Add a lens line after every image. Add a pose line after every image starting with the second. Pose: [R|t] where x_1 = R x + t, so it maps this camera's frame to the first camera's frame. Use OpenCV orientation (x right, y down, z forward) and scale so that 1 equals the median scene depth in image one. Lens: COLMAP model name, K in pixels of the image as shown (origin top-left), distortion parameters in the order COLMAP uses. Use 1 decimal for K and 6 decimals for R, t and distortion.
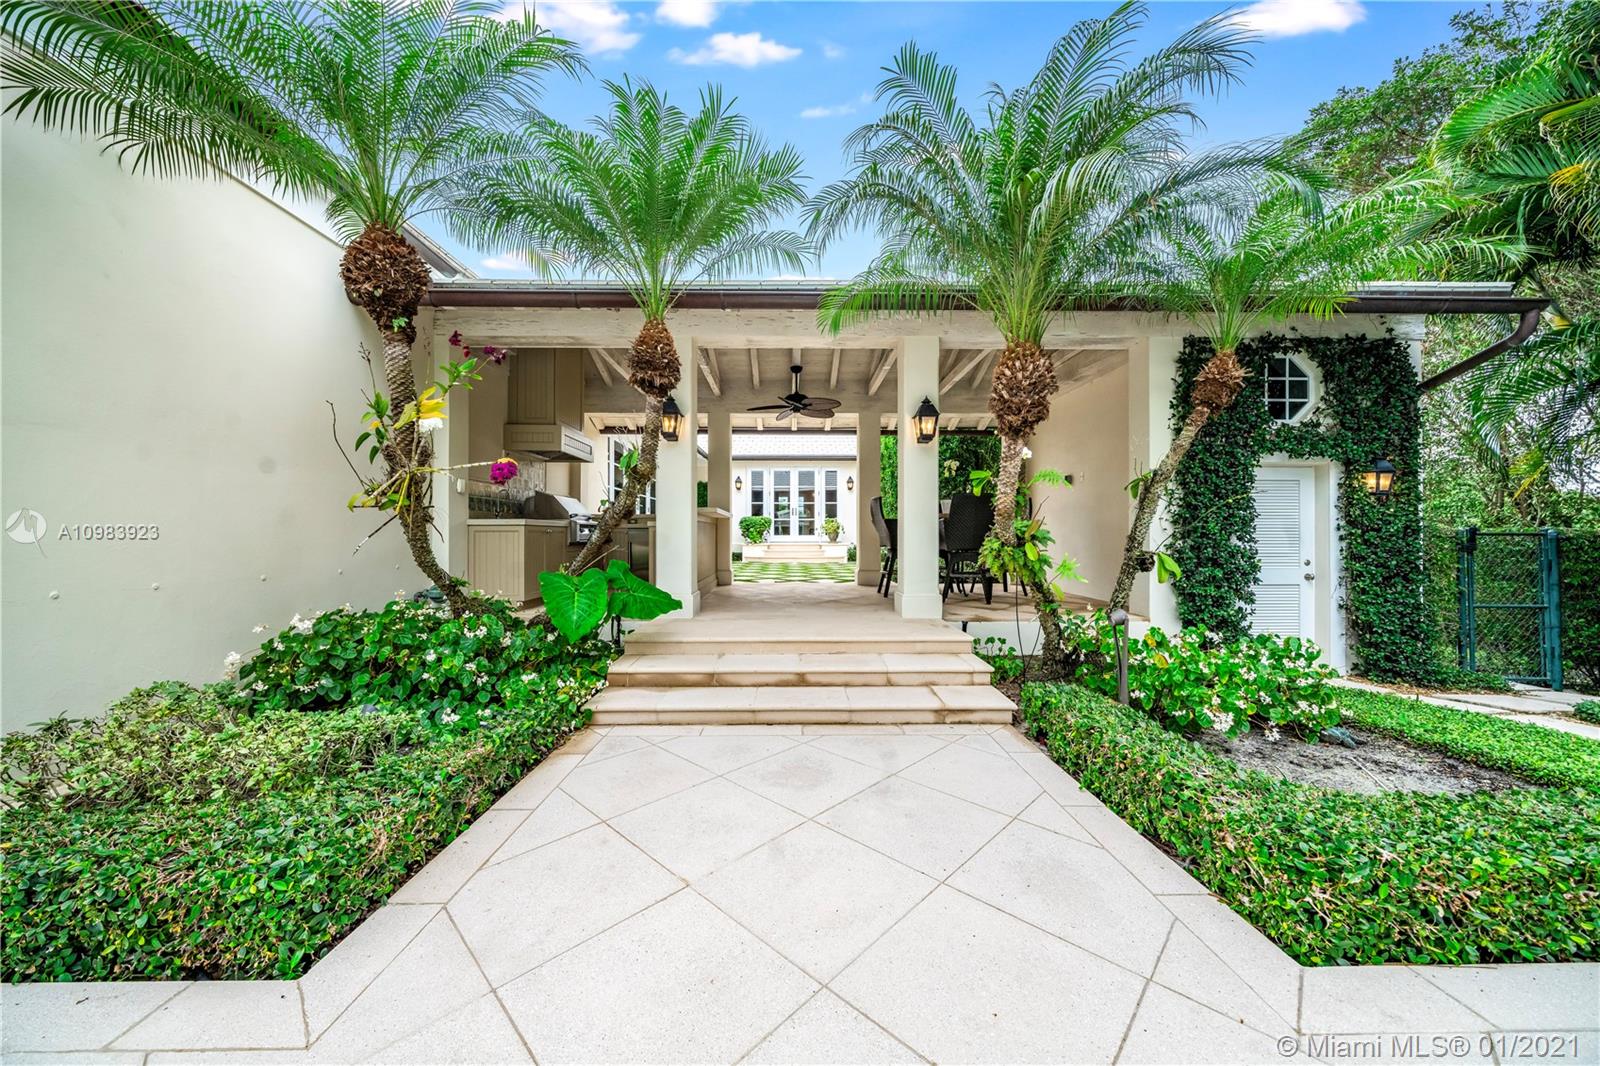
lens RADIAL K [[543.6, 0, 789.6], [0, 543.6, 531.7], [0, 0, 1]] dist [-0.003748, 0.001509]
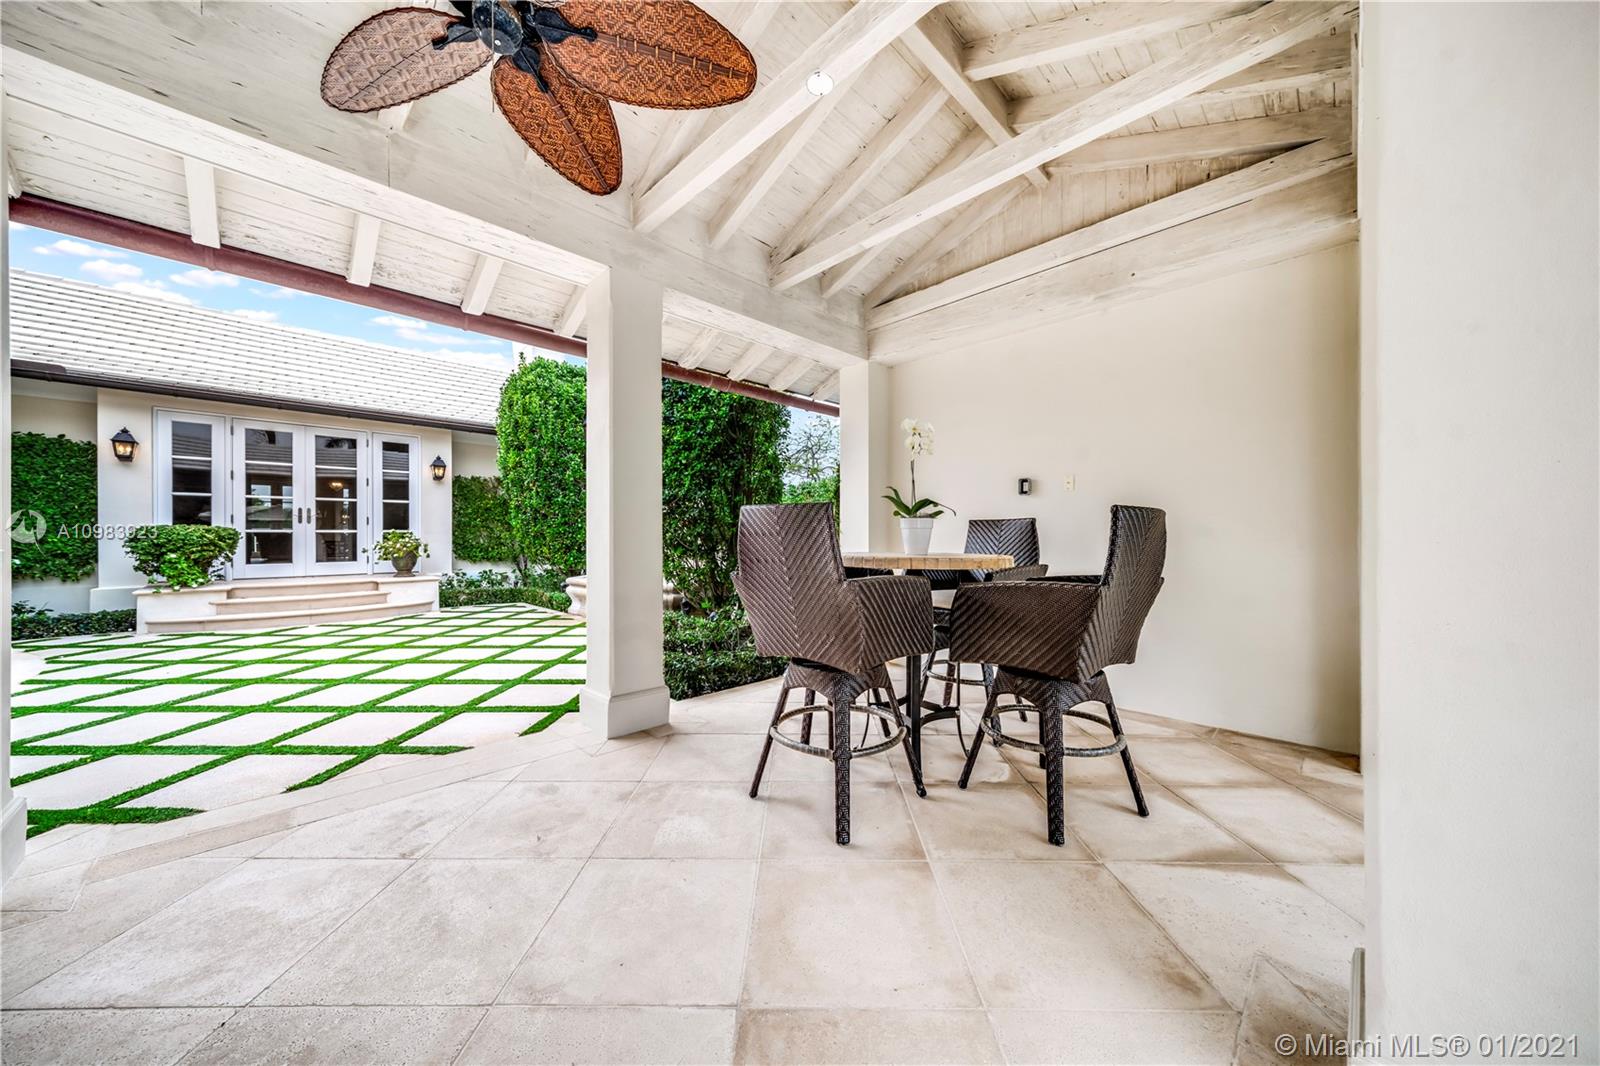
lens RADIAL K [[543.6, 0, 810.0], [0, 543.6, 536.9], [0, 0, 1]] dist [-0.003748, 0.001509]
pose [[0.703673, -0.003585, 0.710515, -0.058302], [0.001209, 0.999992, 0.003848, -0.059321], [-0.710523, -0.001849, 0.703672, 1.003098]]
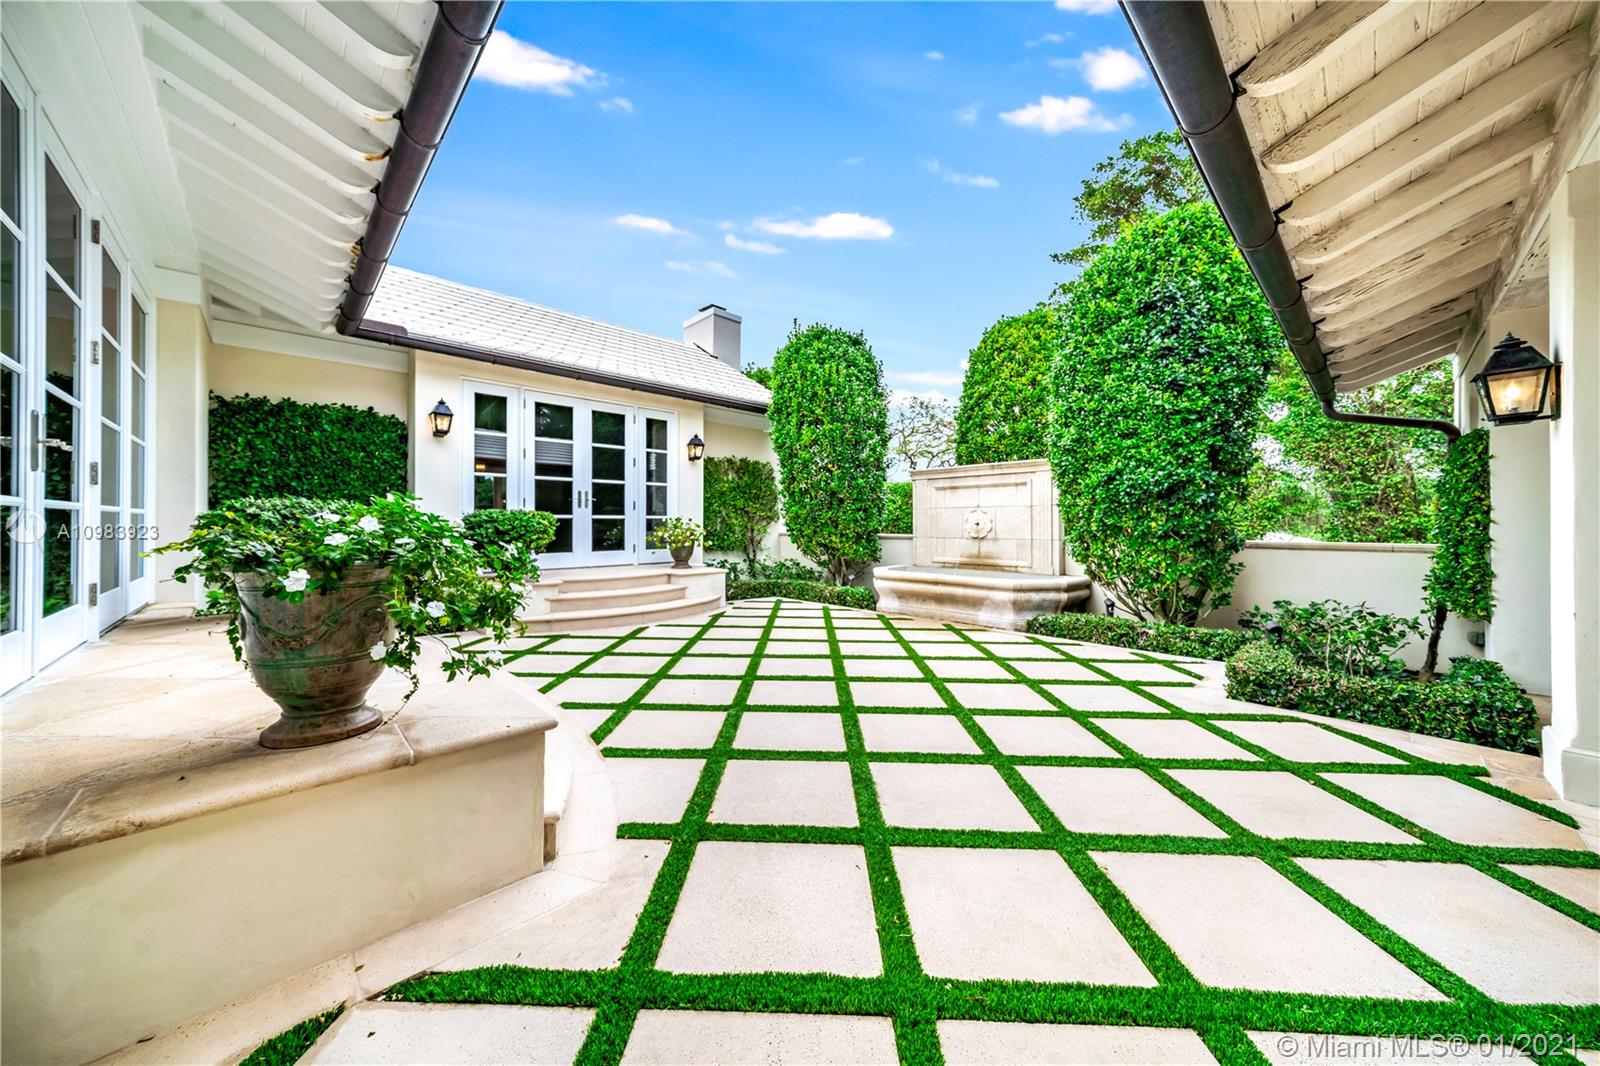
lens RADIAL K [[543.6, 0, 786.8], [0, 543.6, 525.8], [0, 0, 1]] dist [-0.003748, 0.001509]
pose [[0.724520, -0.002749, 0.689249, -0.558450], [-0.004242, 0.999955, 0.008447, -0.062290], [-0.689241, -0.009044, 0.724476, 1.761655]]
